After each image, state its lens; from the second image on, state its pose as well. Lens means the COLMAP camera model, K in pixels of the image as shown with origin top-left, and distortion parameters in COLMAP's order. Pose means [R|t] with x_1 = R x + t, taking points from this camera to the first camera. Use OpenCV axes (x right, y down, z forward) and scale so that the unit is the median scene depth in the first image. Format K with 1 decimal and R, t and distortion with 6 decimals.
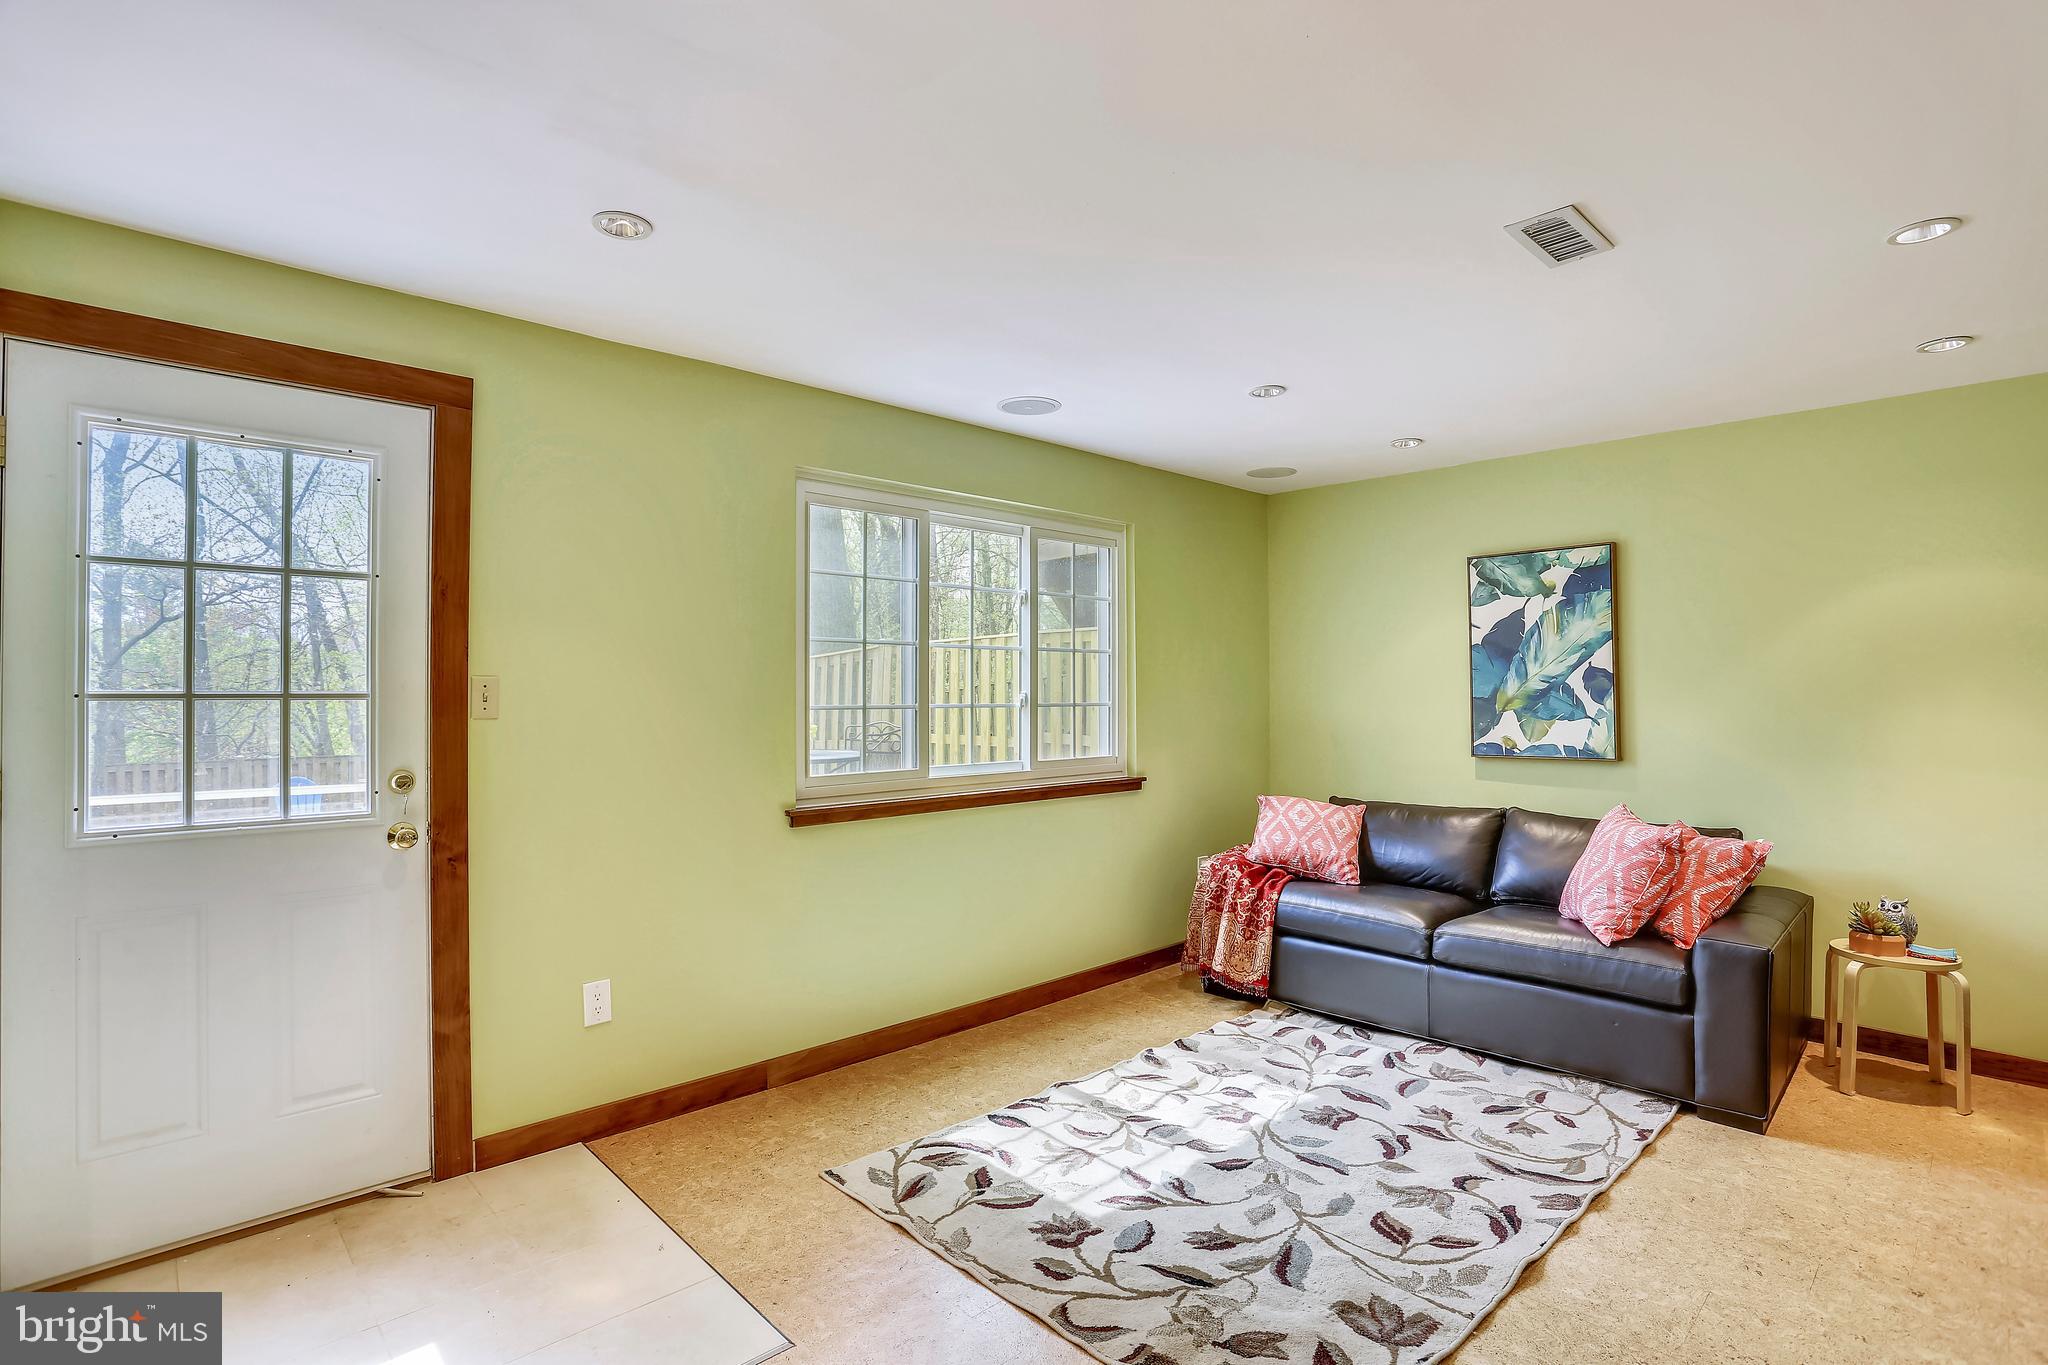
lens RADIAL K [[976.8, 0, 974.1], [0, 976.8, 680.5], [0, 0, 1]] dist [-0.097352, 0.033571]
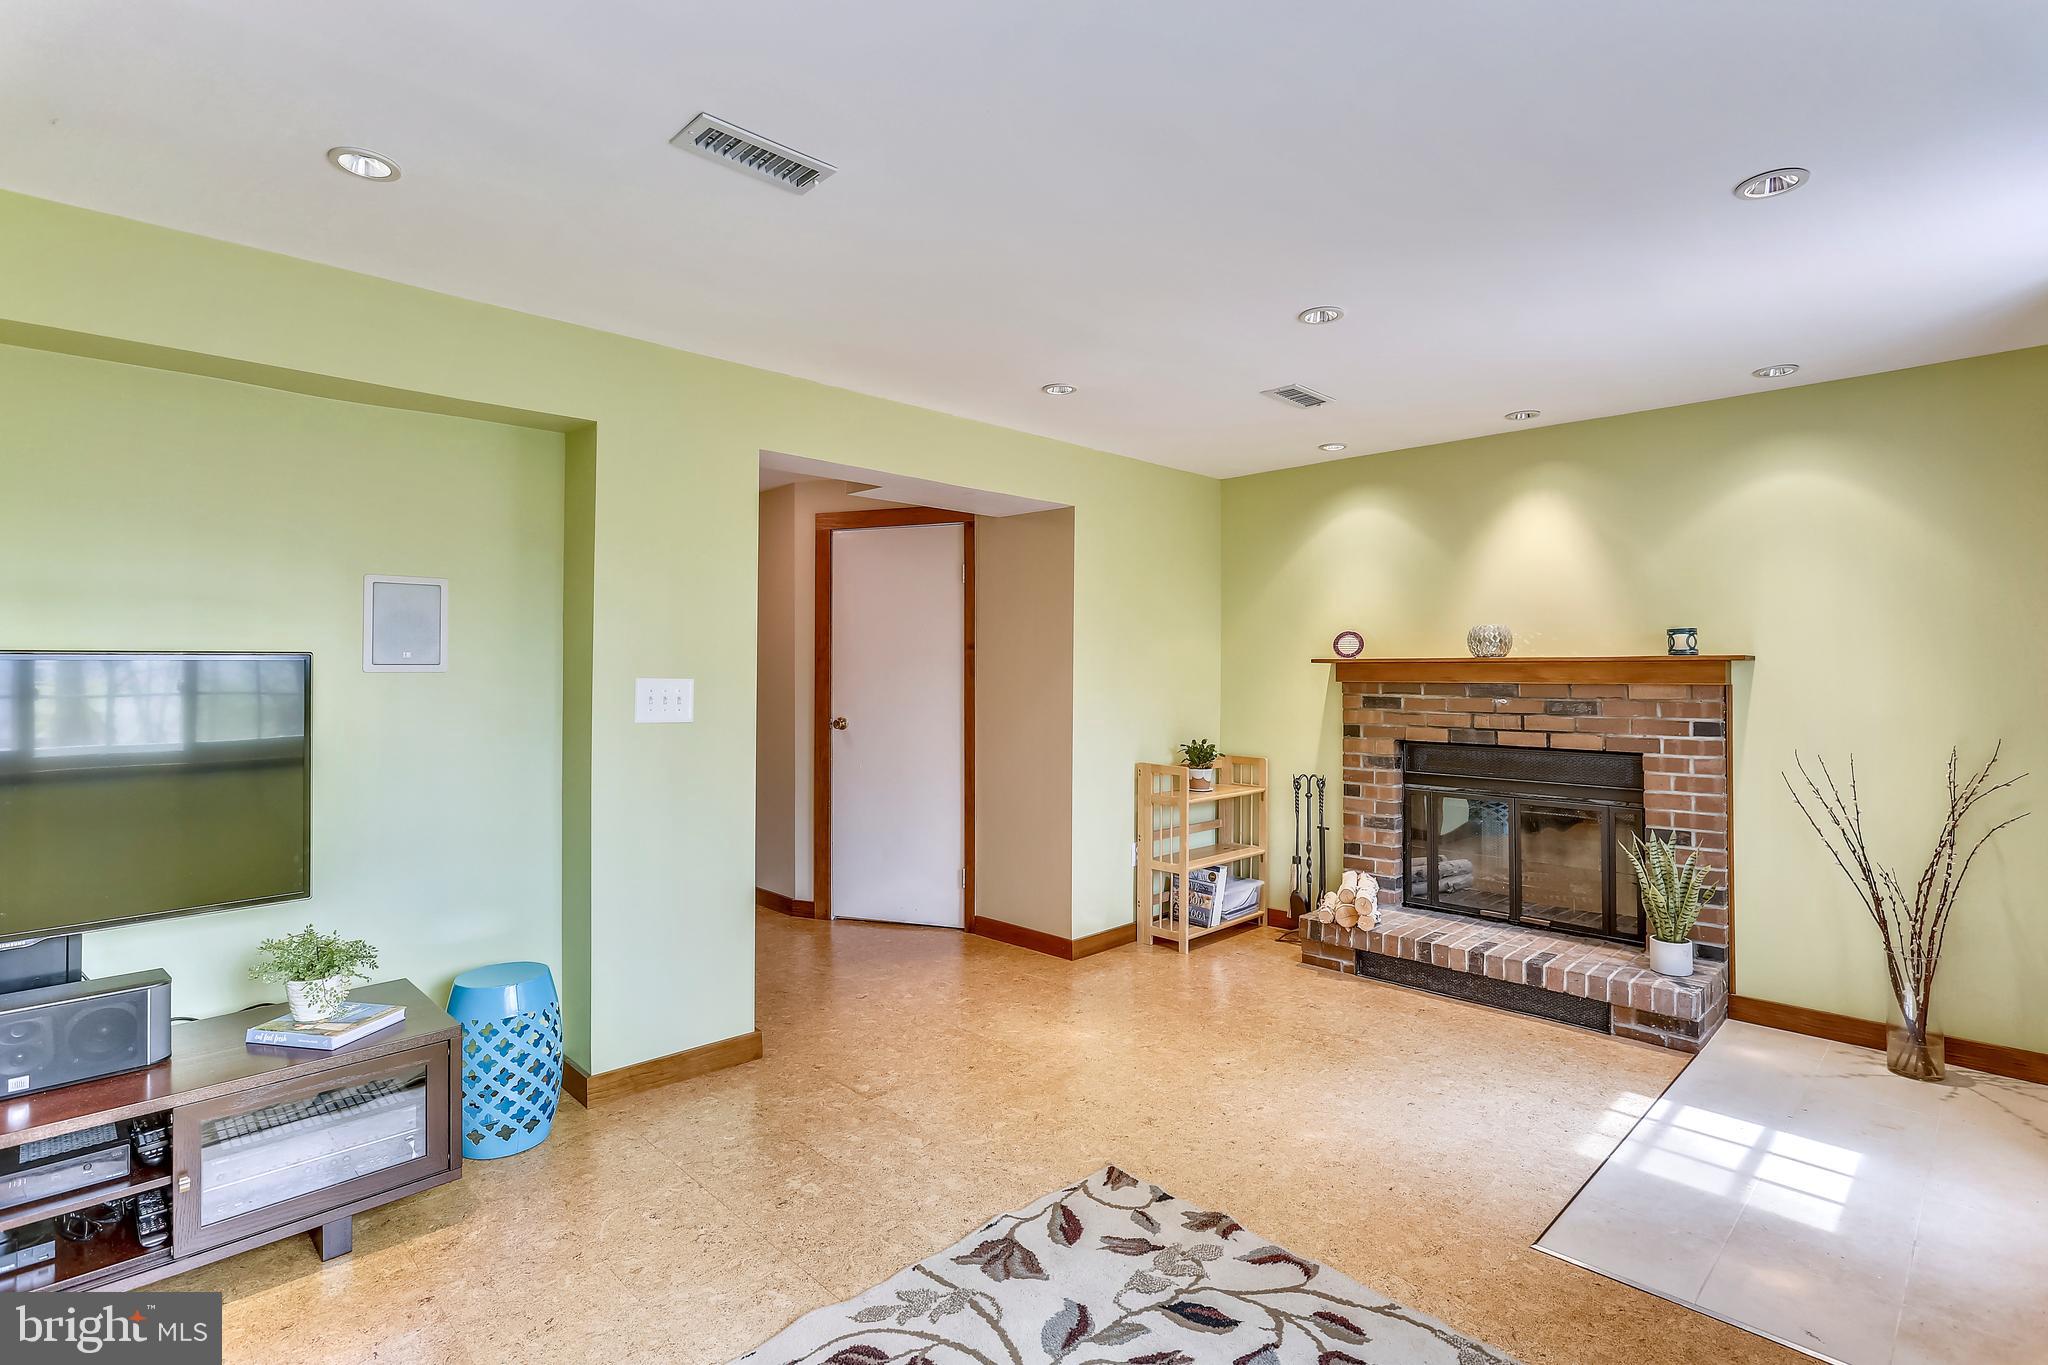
lens RADIAL K [[969.4, 0, 1024.0], [0, 969.4, 682.5], [0, 0, 1]] dist [-0.003301, -0.000148]
pose [[-0.998487, -0.002462, -0.054934, 0.260249], [-0.002054, 0.999970, -0.007469, 0.017648], [0.054951, -0.007345, -0.998462, 1.146065]]
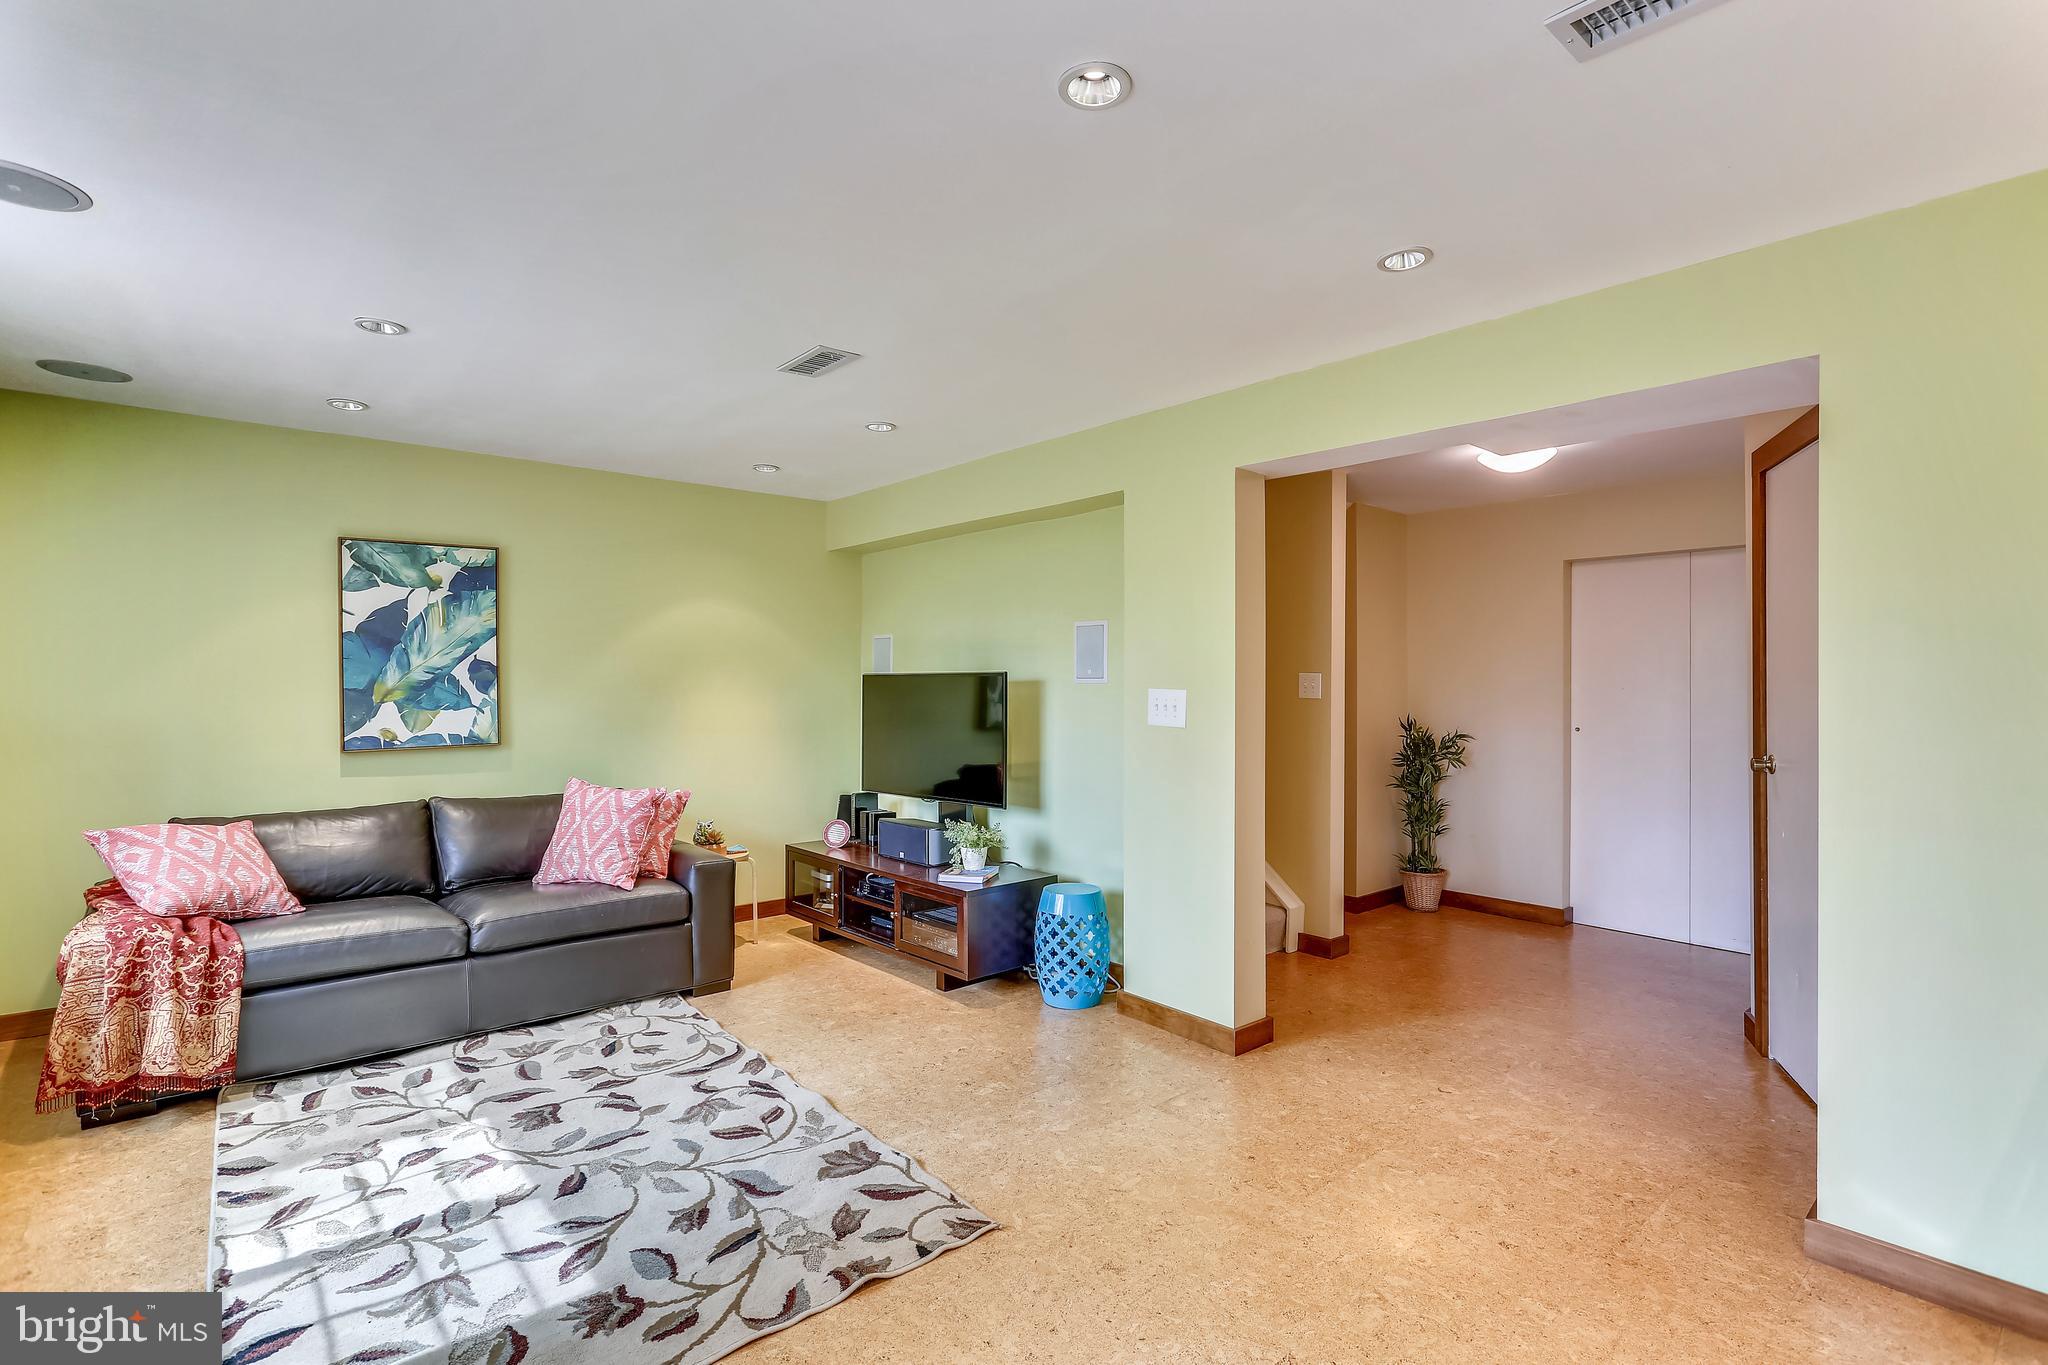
lens RADIAL K [[969.4, 0, 1024.0], [0, 969.4, 682.5], [0, 0, 1]] dist [-0.003301, -0.000148]
pose [[0.015078, -0.002919, 0.999882, -0.505577], [-0.012693, 0.999915, 0.003110, 0.000285], [-0.999806, -0.012738, 0.015039, 0.399015]]
